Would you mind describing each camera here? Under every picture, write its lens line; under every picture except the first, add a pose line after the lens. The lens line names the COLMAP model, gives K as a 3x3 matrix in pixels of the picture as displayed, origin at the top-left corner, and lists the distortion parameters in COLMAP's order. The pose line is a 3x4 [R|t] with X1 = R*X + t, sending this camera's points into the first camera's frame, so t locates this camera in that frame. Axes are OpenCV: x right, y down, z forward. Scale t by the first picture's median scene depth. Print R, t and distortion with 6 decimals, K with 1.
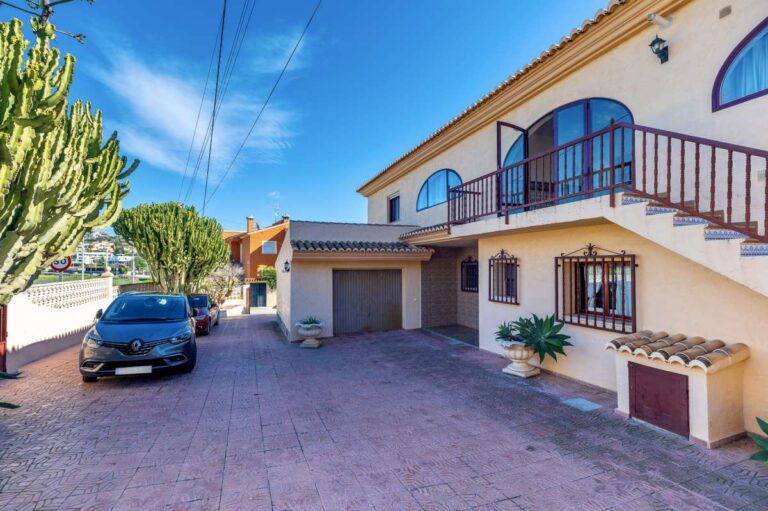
lens RADIAL K [[337.2, 0, 380.1], [0, 337.2, 255.7], [0, 0, 1]] dist [0.002553, 0.000312]
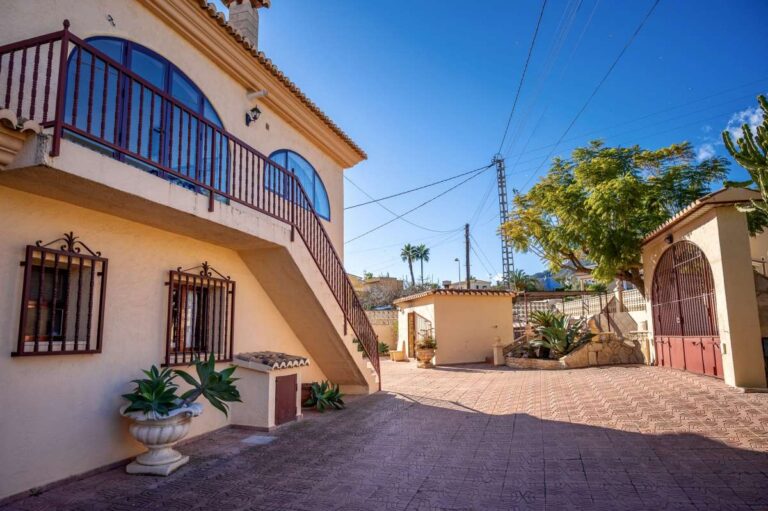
lens RADIAL K [[518.1, 0, 384.0], [0, 518.1, 255.5], [0, 0, 1]] dist [0.000091, 0.000302]
pose [[-0.783570, 0.111500, 0.611216, -0.495946], [-0.004660, 0.982682, -0.185239, 0.176651], [-0.621286, -0.147996, -0.769481, 1.639730]]
